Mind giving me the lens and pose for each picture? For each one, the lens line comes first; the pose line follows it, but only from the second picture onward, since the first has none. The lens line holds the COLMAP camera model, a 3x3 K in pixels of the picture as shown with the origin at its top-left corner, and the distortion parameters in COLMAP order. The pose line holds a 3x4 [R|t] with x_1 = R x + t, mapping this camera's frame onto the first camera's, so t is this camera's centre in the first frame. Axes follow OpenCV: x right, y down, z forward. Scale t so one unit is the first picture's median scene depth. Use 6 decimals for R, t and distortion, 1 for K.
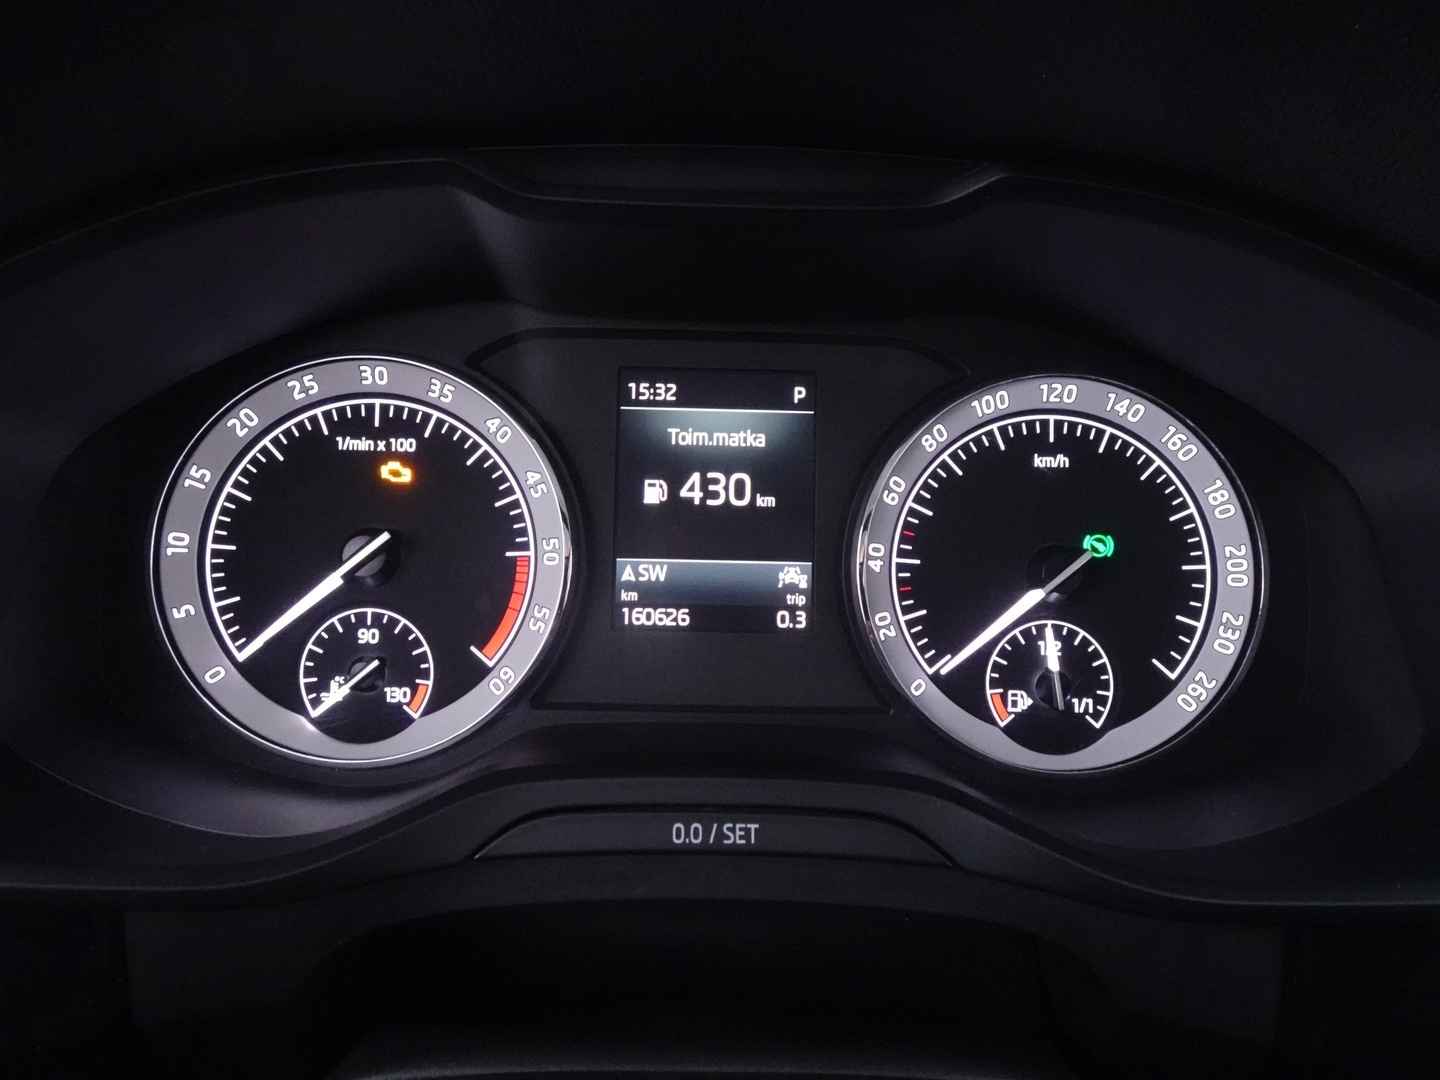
lens RADIAL K [[1036.5, 0, 717.6], [0, 1036.5, 535.6], [0, 0, 1]] dist [0.006090, -0.000624]
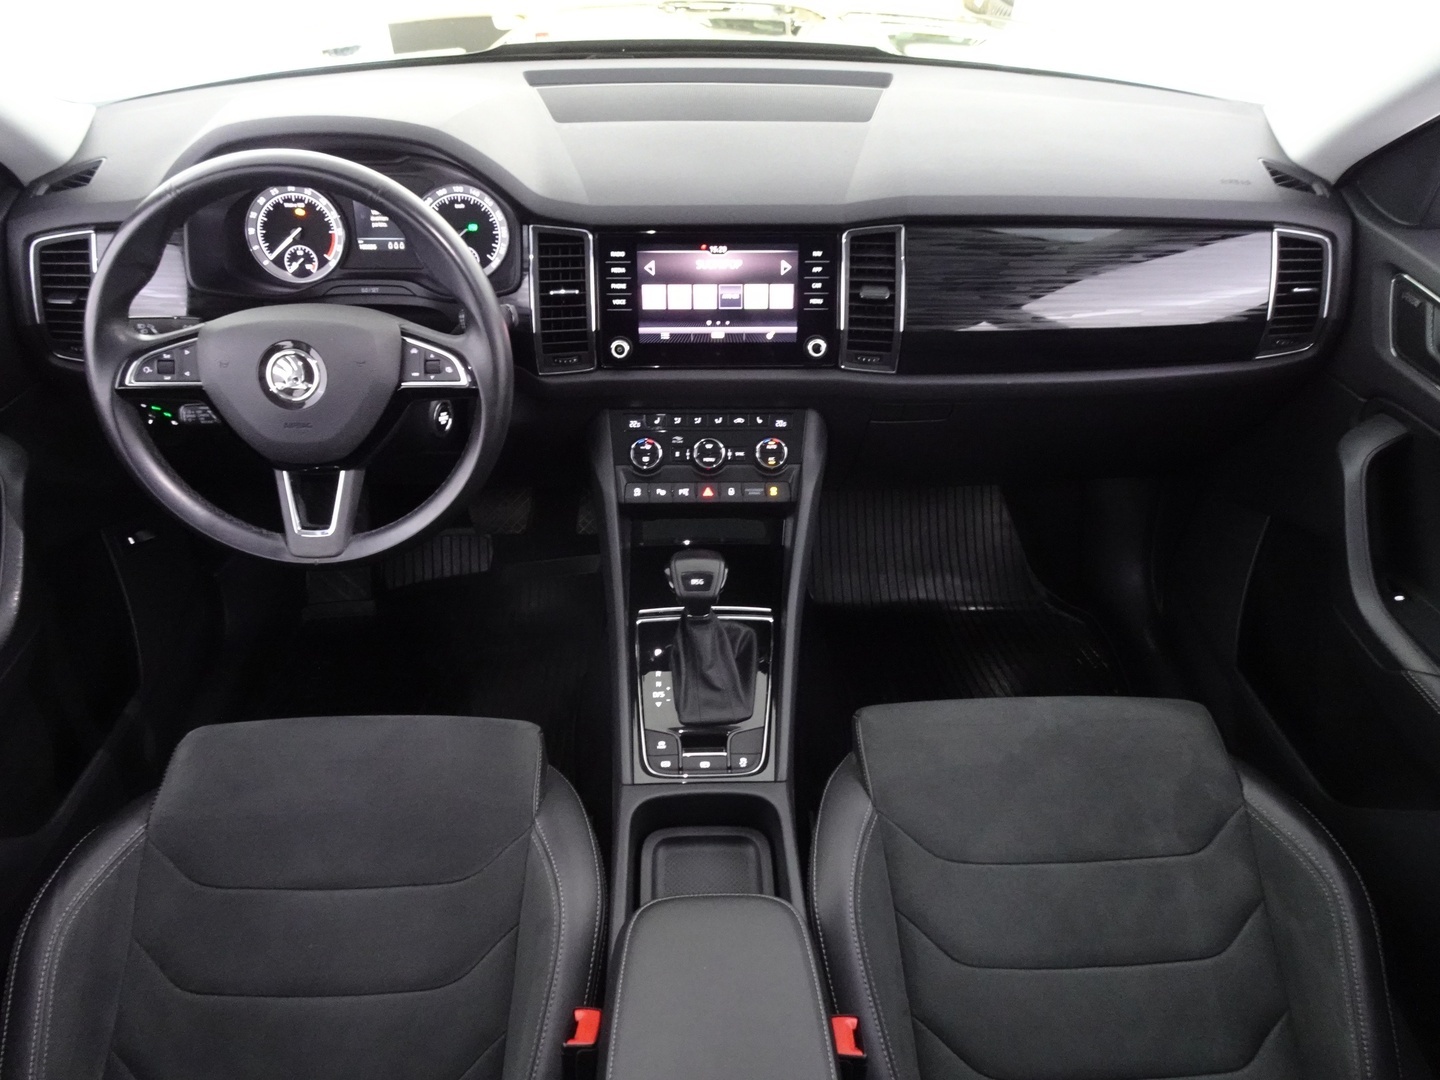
lens RADIAL K [[1034.8, 0, 723.8], [0, 1034.8, 536.3], [0, 0, 1]] dist [0.004457, 0.001023]
pose [[0.999462, -0.024480, 0.021826, 1.272911], [0.014631, 0.928395, 0.371307, -0.373395], [-0.029353, -0.370787, 0.928254, -3.409559]]
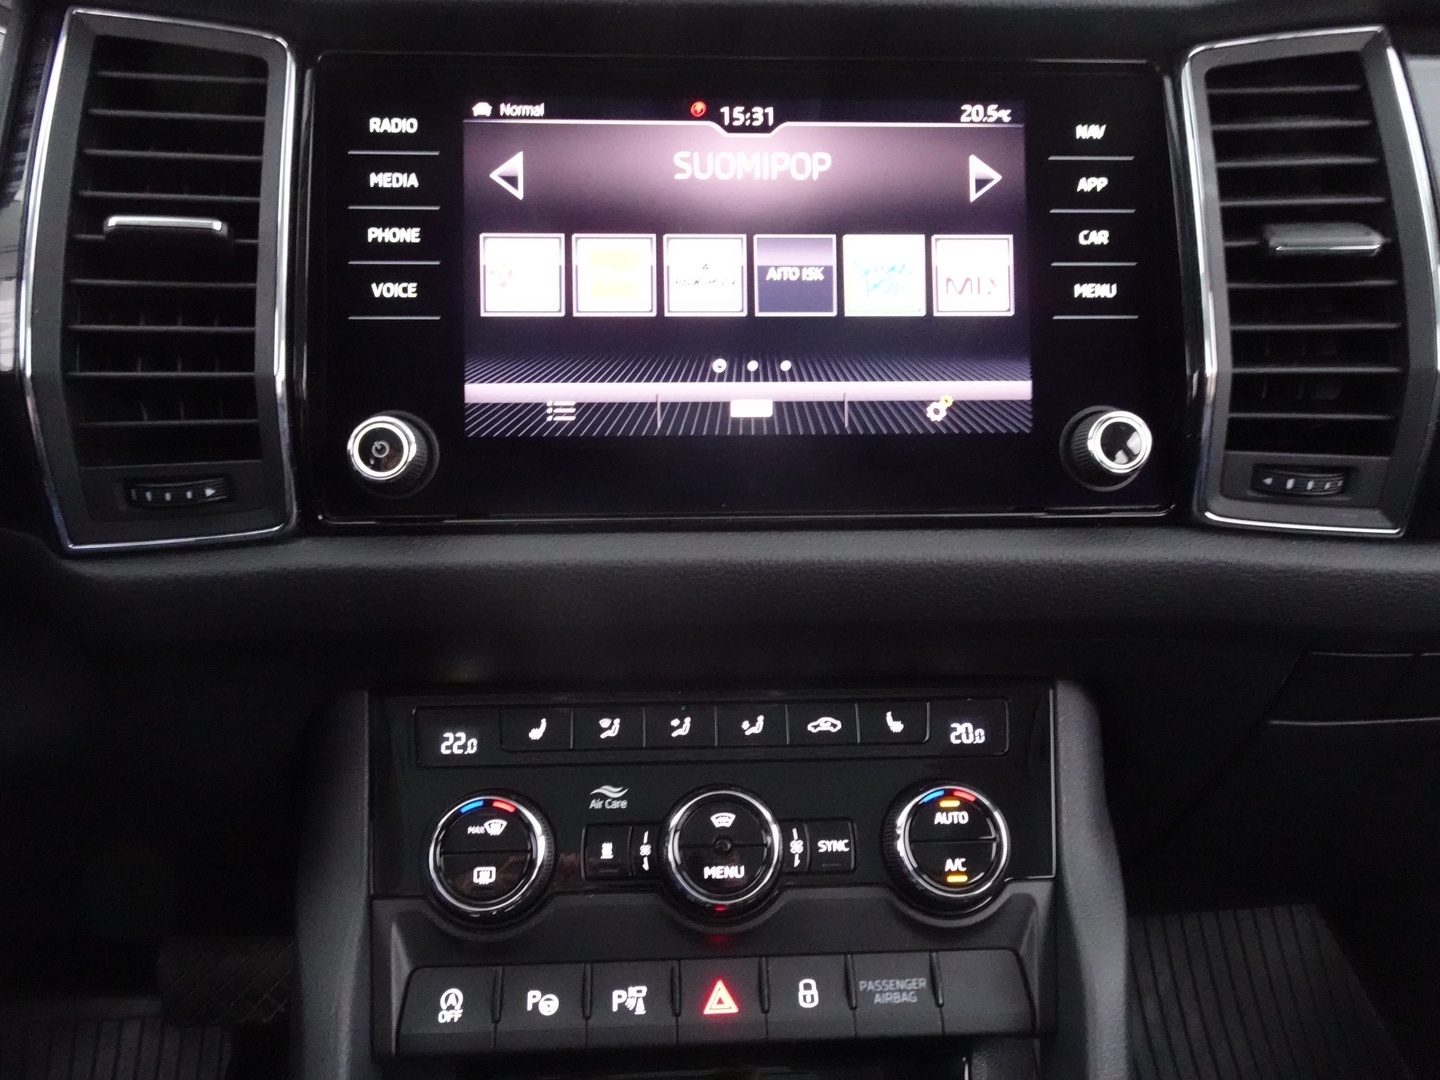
lens RADIAL K [[1036.5, 0, 717.6], [0, 1036.5, 535.6], [0, 0, 1]] dist [0.006090, -0.000624]
pose [[0.998638, -0.029531, 0.043006, 1.267762], [0.027581, 0.998594, 0.045262, 0.491780], [-0.044283, -0.044014, 0.998049, -0.462619]]
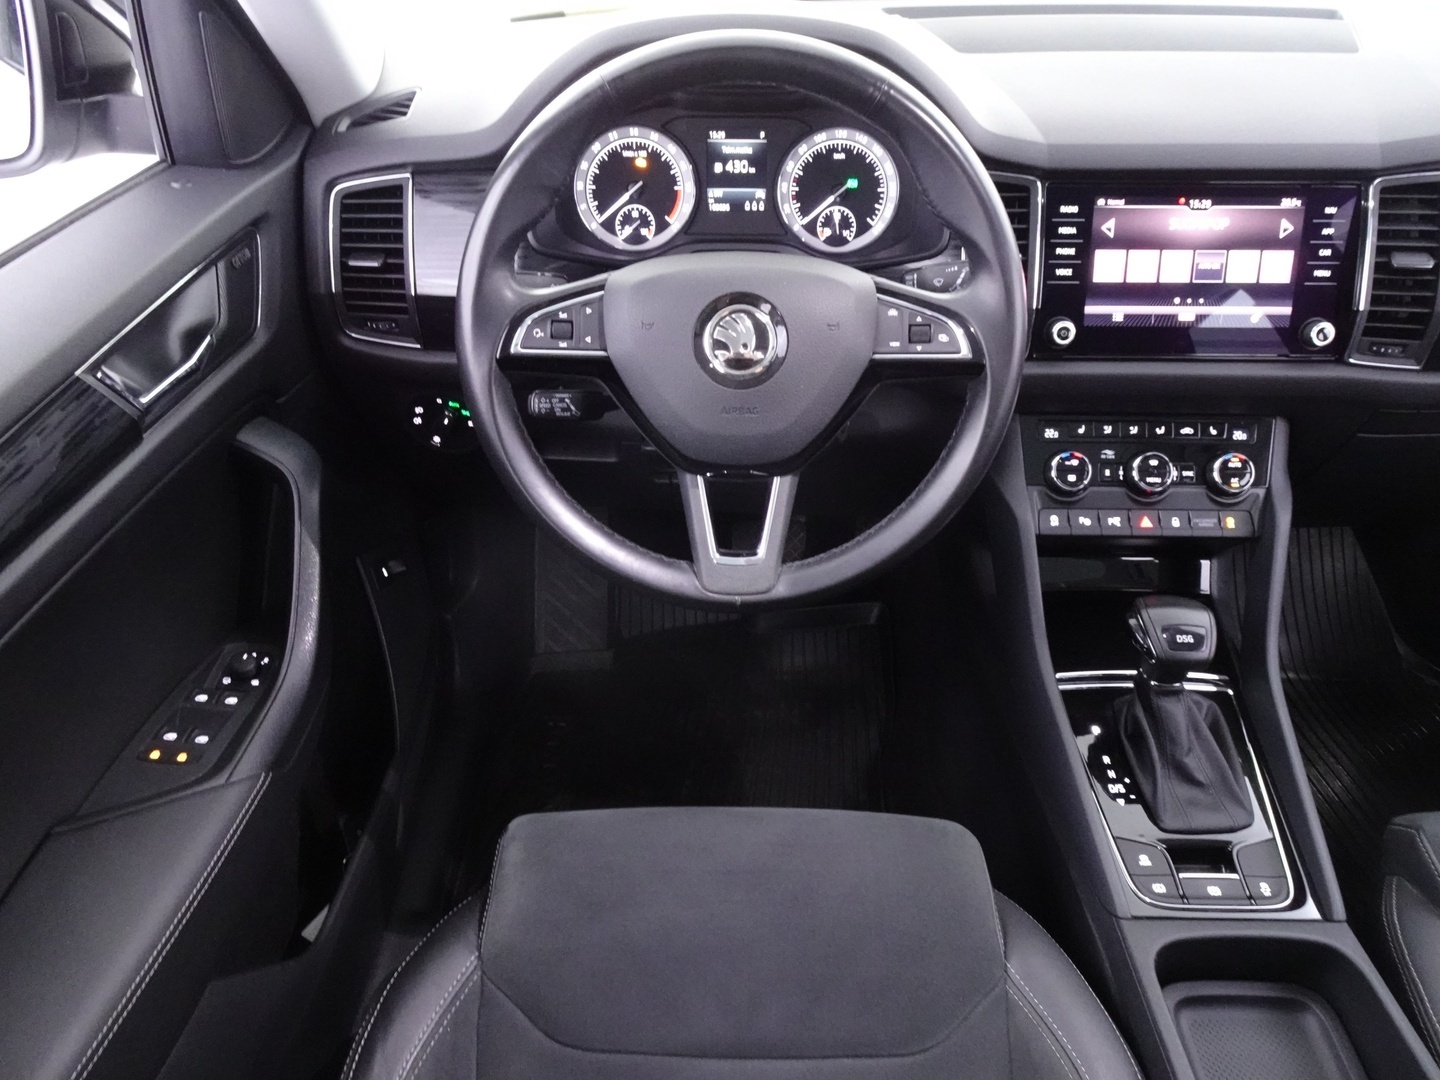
lens RADIAL K [[1036.5, 0, 717.6], [0, 1036.5, 535.6], [0, 0, 1]] dist [0.006090, -0.000624]
pose [[0.999771, -0.005534, -0.020656, -0.001401], [0.011889, 0.946741, 0.321777, 0.004032], [0.017775, -0.321949, 0.946590, -2.539217]]
